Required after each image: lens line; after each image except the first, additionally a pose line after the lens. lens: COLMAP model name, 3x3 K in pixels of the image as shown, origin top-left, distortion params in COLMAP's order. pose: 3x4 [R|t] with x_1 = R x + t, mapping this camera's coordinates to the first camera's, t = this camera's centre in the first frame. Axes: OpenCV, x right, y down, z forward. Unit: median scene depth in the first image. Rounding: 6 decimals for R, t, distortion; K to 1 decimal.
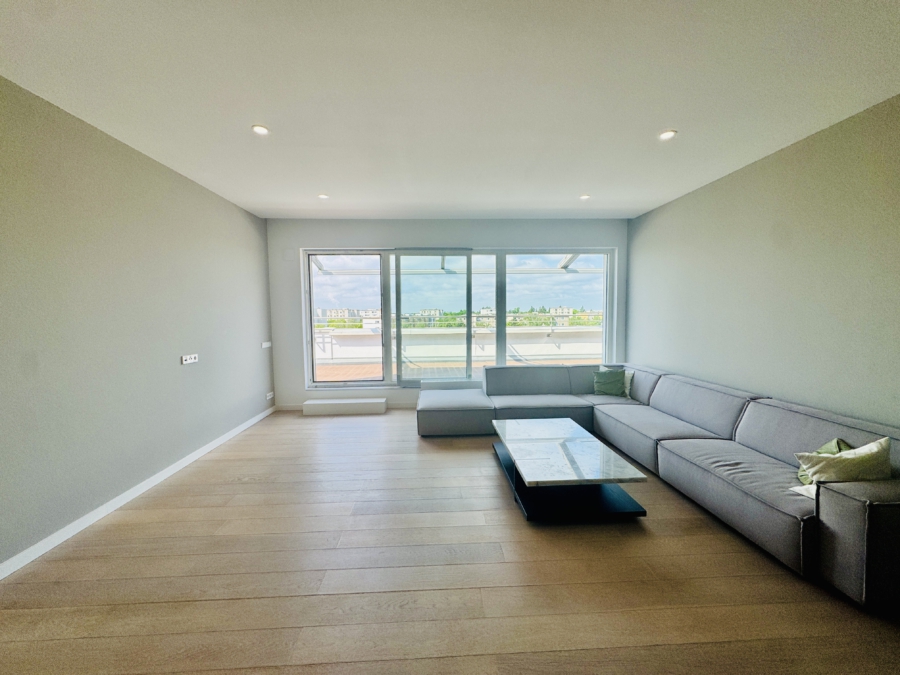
lens RADIAL K [[357.0, 0, 450.0], [0, 357.0, 337.5], [0, 0, 1]] dist [-0.002452, 0.000095]
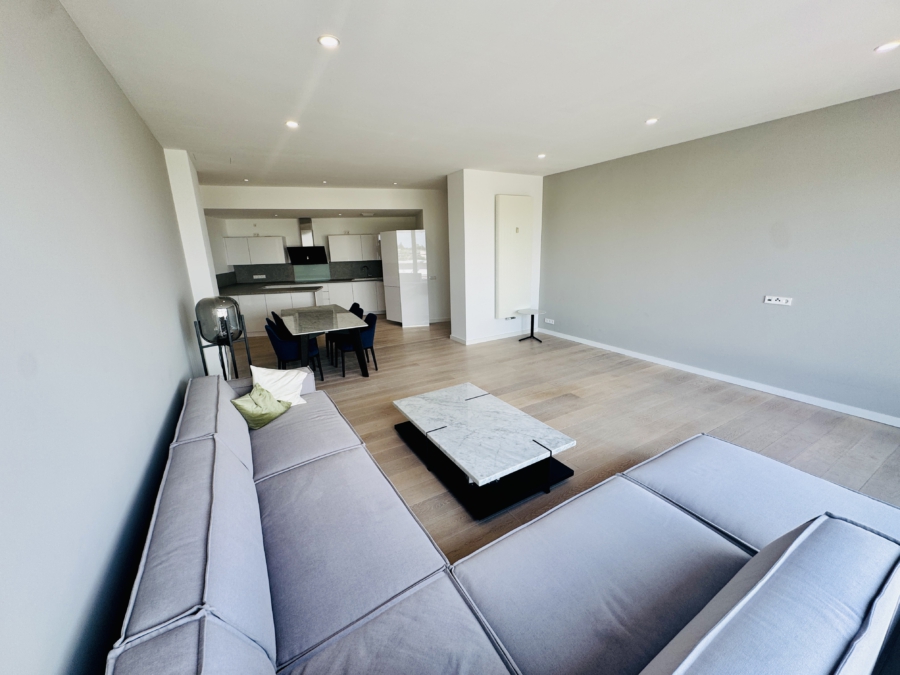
lens RADIAL K [[357.0, 0, 450.0], [0, 357.0, 337.5], [0, 0, 1]] dist [-0.002452, 0.000095]
pose [[-0.885321, 0.147257, -0.441046, 0.407602], [0.003731, 0.950746, 0.309947, -0.109916], [0.464964, 0.272757, -0.842266, 0.963000]]
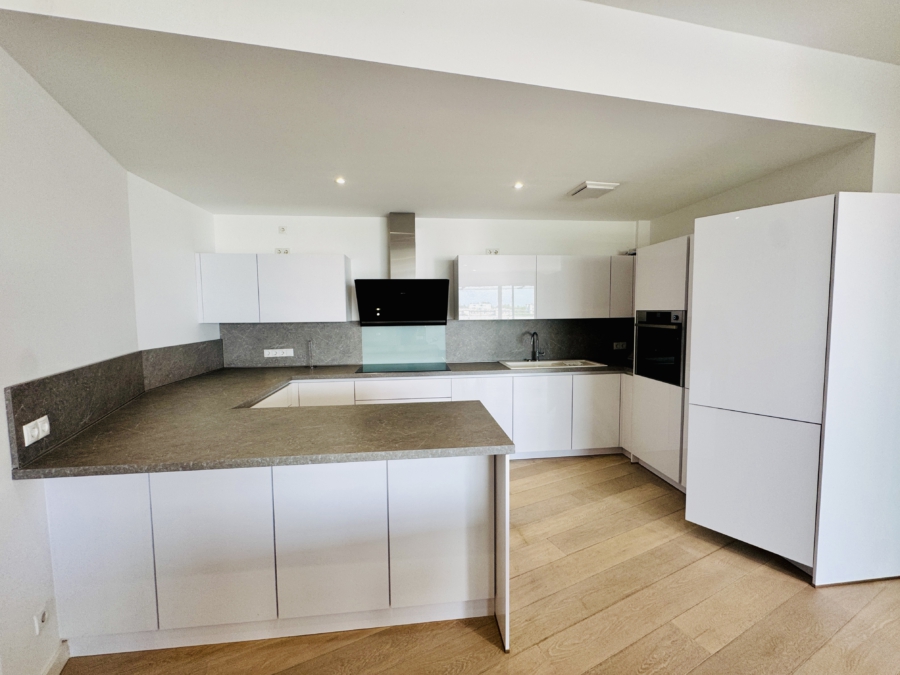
lens RADIAL K [[357.0, 0, 450.0], [0, 357.0, 337.5], [0, 0, 1]] dist [-0.002452, 0.000095]
pose [[-0.916125, 0.048990, -0.397888, 0.389117], [-0.005416, 0.990902, 0.134476, 0.012786], [0.400856, 0.125352, -0.907525, -0.196209]]
